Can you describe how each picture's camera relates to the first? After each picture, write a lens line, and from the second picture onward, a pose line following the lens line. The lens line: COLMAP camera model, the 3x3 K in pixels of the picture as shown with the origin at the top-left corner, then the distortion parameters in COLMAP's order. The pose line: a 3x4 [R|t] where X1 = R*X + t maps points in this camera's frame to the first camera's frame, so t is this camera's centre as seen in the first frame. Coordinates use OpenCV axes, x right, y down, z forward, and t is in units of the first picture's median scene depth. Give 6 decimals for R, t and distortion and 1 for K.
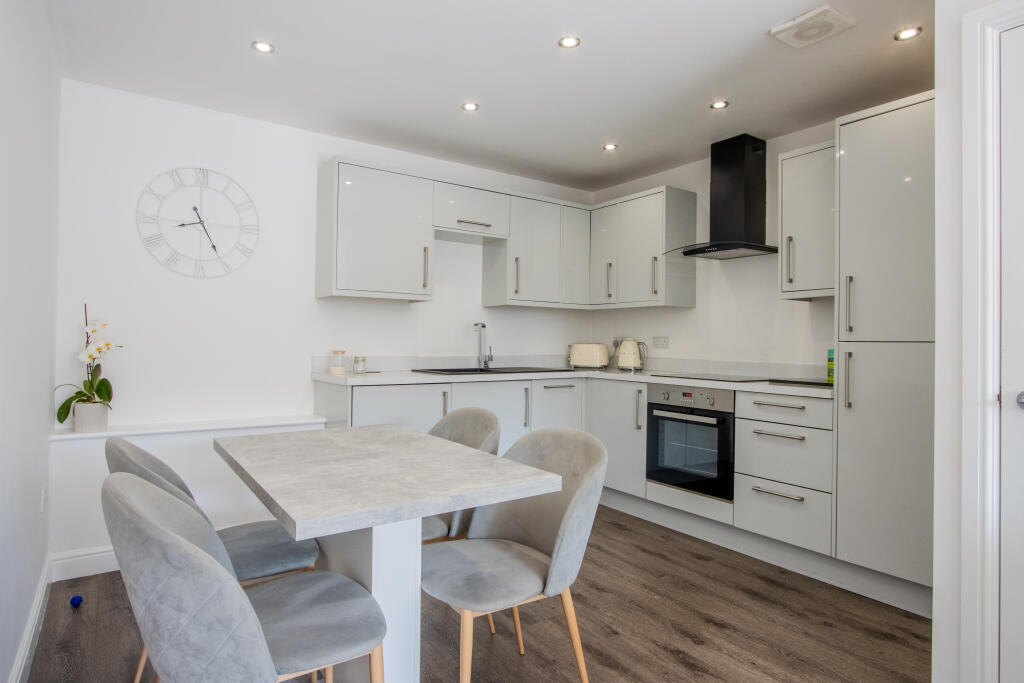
lens RADIAL K [[567.5, 0, 507.2], [0, 567.5, 339.8], [0, 0, 1]] dist [-0.011265, -0.000044]
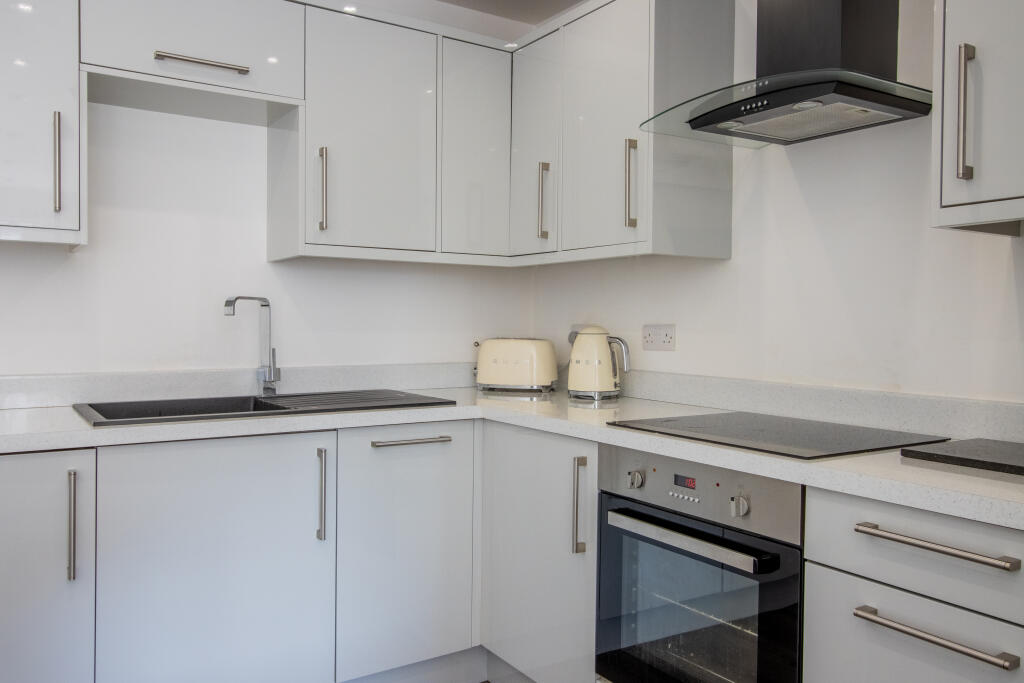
lens RADIAL K [[792.4, 0, 502.7], [0, 792.4, 343.9], [0, 0, 1]] dist [-0.002524, 0.002745]
pose [[0.999555, -0.003274, -0.029642, 0.215240], [0.004217, 0.999485, 0.031808, -0.014733], [0.029522, -0.031919, 0.999054, 0.472811]]
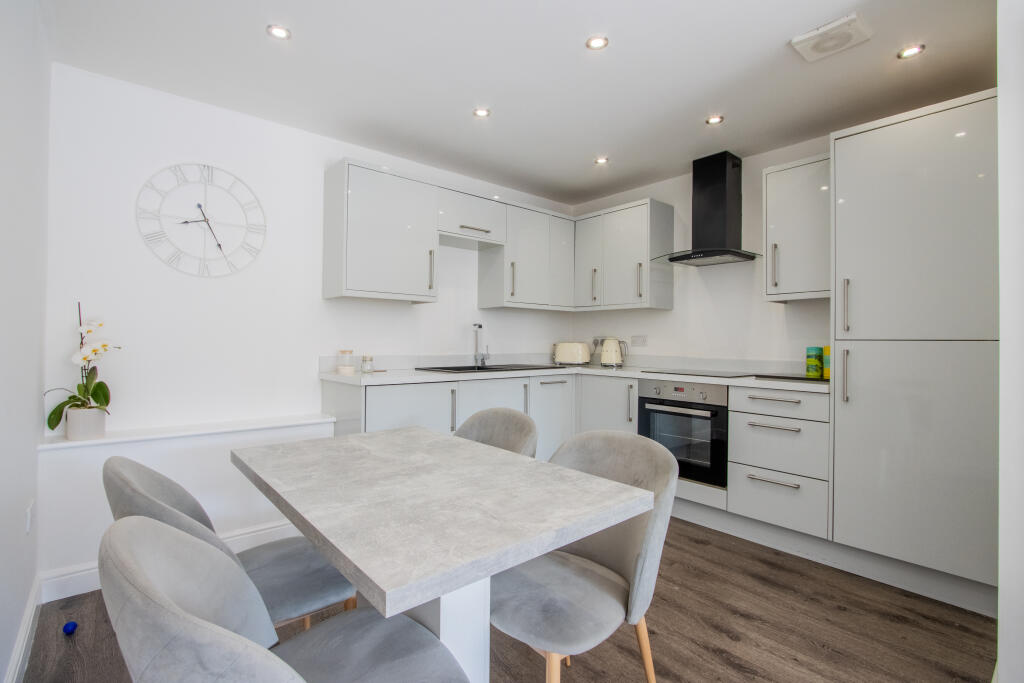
lens RADIAL K [[474.2, 0, 506.9], [0, 474.2, 339.7], [0, 0, 1]] dist [-0.014968, 0.000829]
pose [[0.995616, -0.003101, 0.093479, -0.096351], [0.002946, 0.999994, 0.001798, -0.000909], [-0.093484, -0.001514, 0.995620, 0.134728]]
